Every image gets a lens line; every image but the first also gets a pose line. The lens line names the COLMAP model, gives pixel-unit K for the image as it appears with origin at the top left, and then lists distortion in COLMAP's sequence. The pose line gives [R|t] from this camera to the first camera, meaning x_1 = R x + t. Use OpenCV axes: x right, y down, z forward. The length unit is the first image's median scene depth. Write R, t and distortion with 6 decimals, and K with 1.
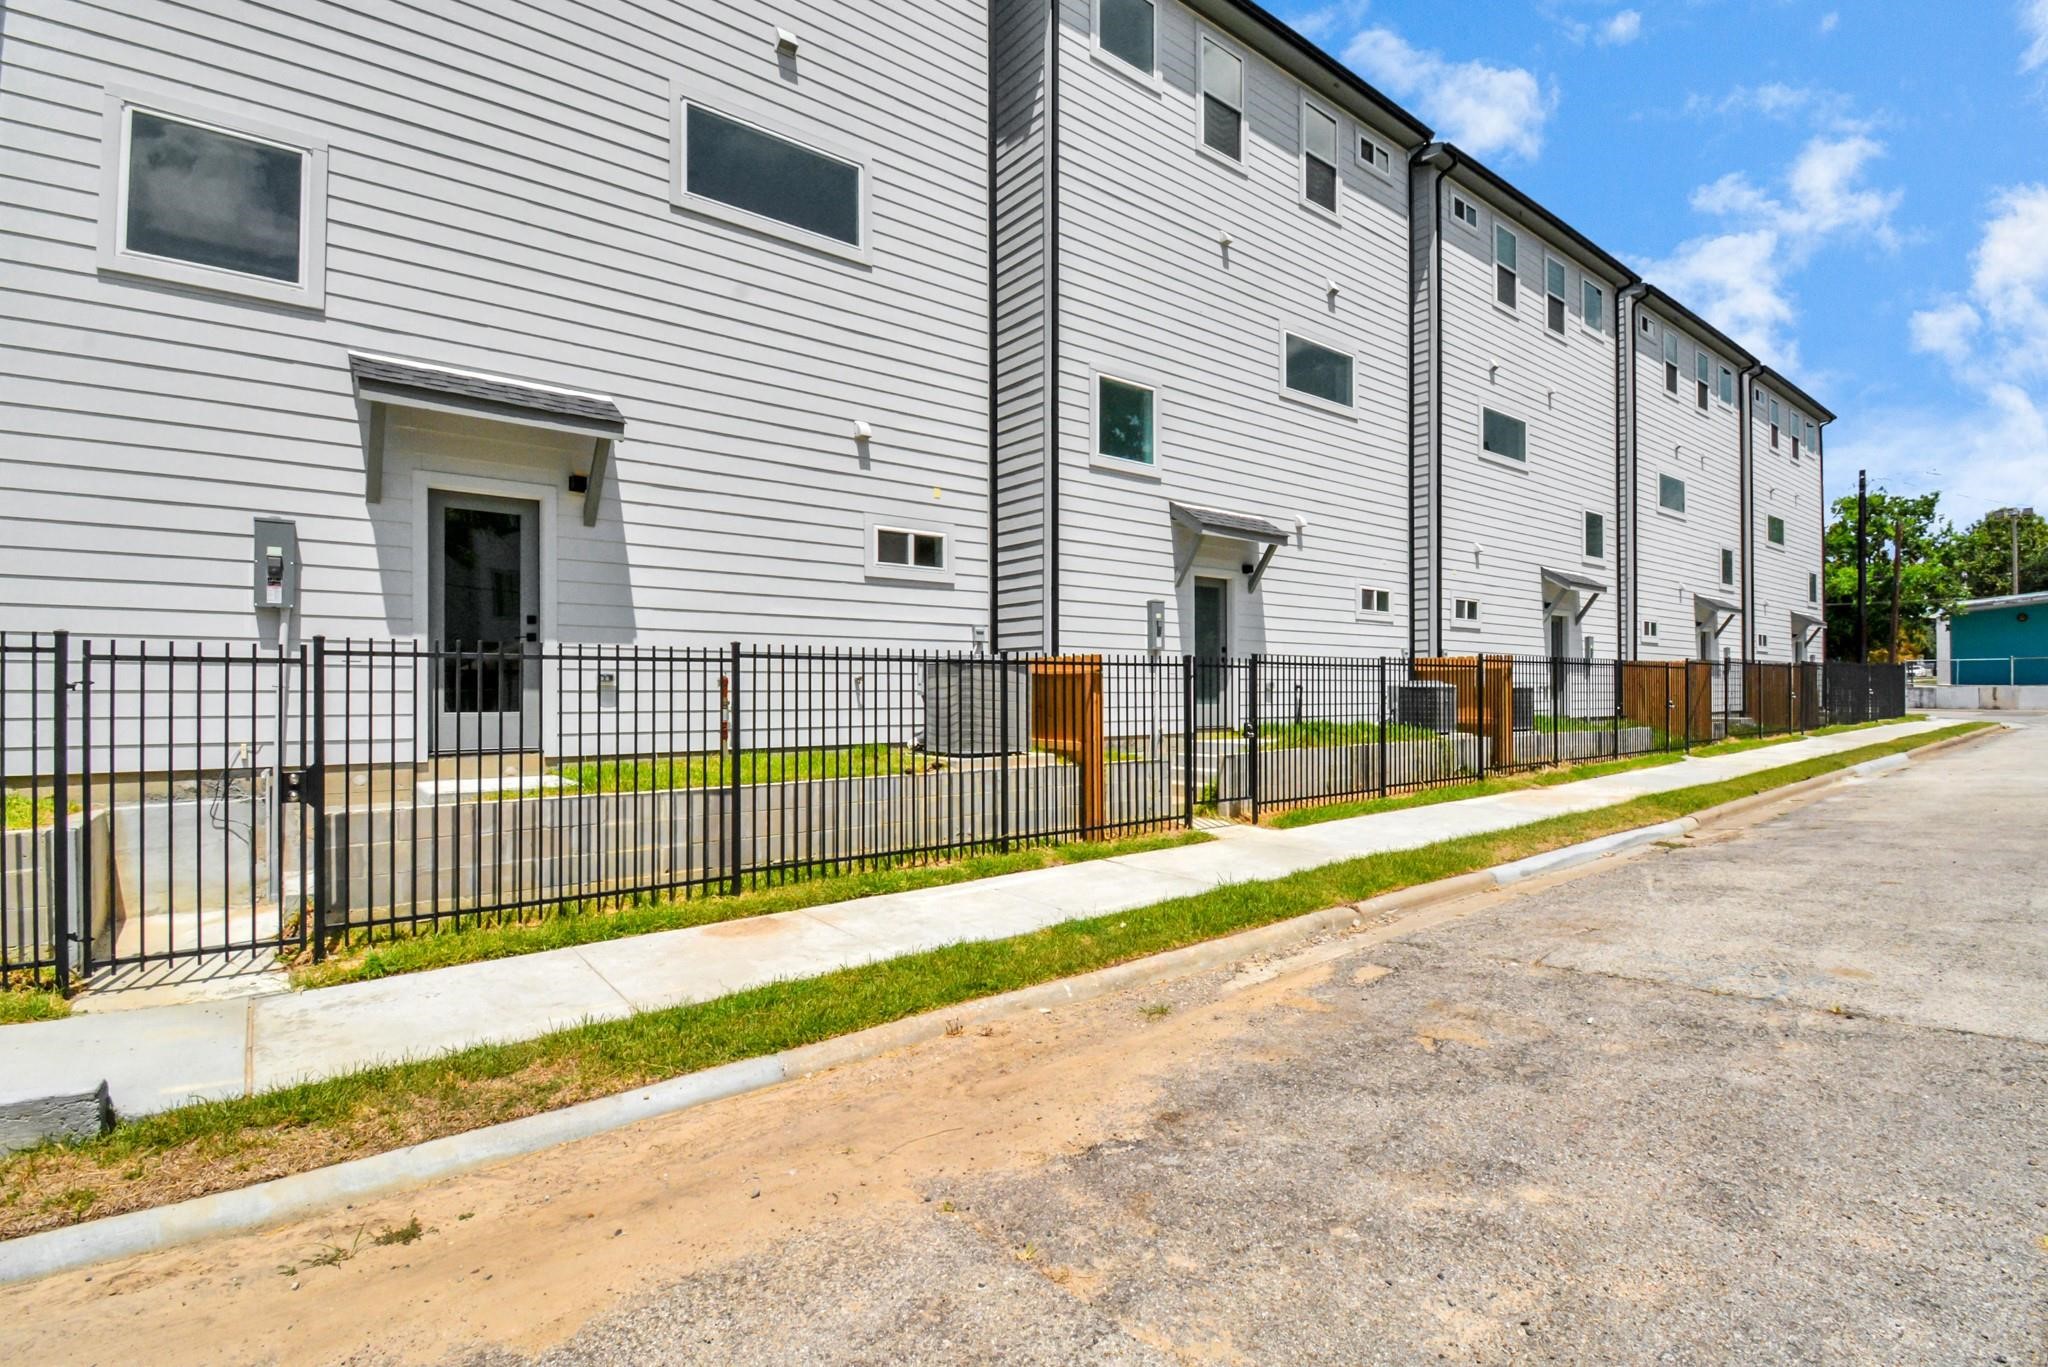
lens RADIAL K [[952.4, 0, 1094.6], [0, 952.4, 681.9], [0, 0, 1]] dist [0.018920, -0.023297]
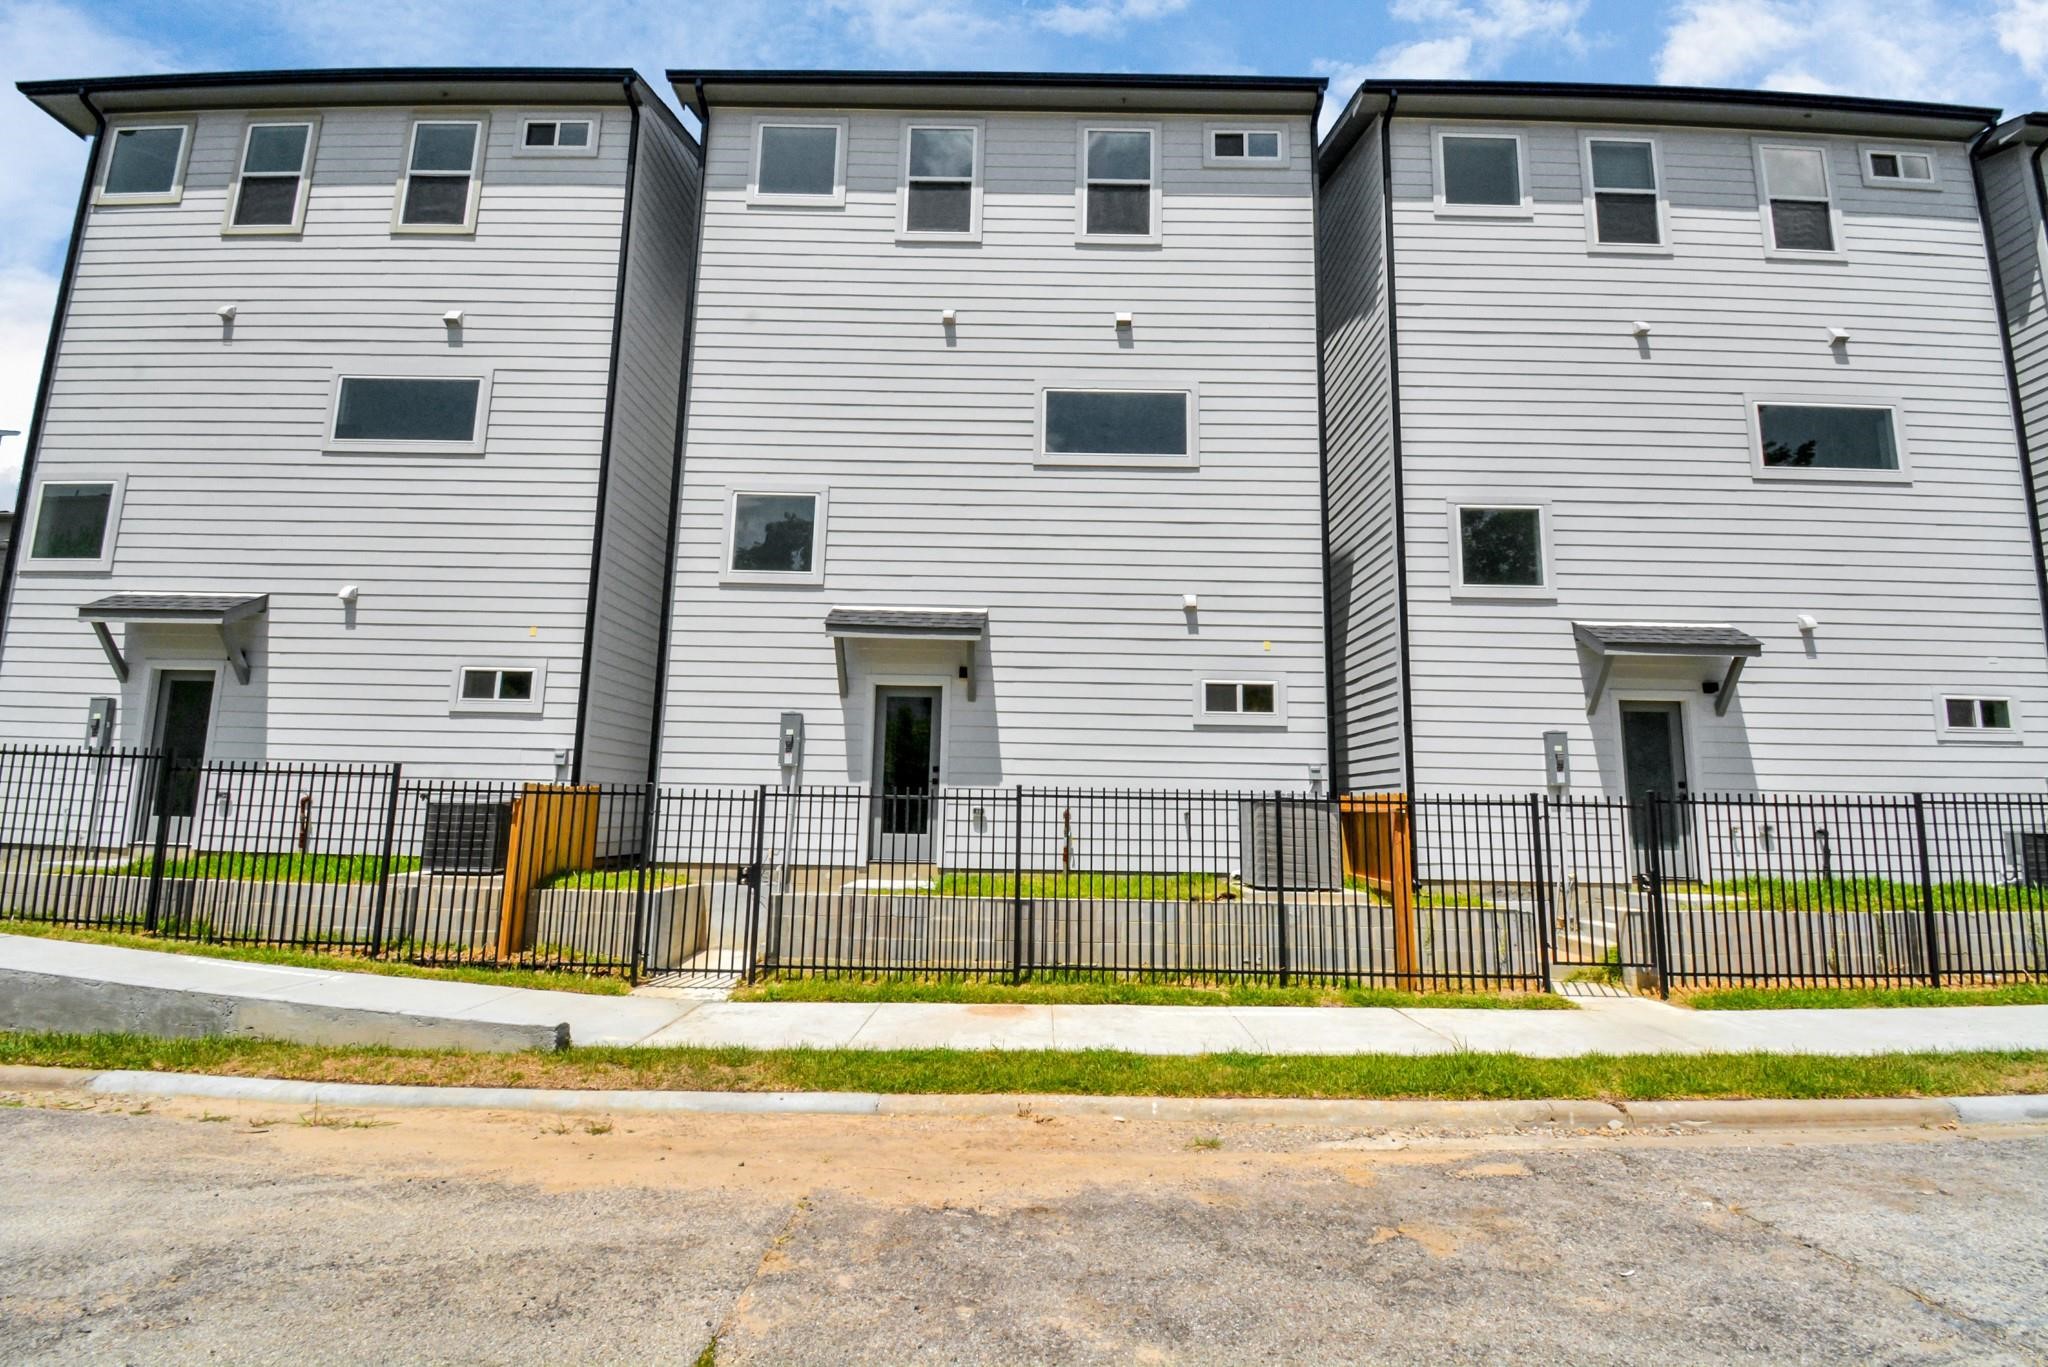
lens RADIAL K [[888.3, 0, 1024.0], [0, 888.3, 683.5], [0, 0, 1]] dist [0.016194, -0.022134]
pose [[0.778517, -0.076404, -0.622955, 0.411856], [-0.014547, 0.990099, -0.139614, -0.009735], [0.627454, 0.117754, 0.769698, 0.050968]]
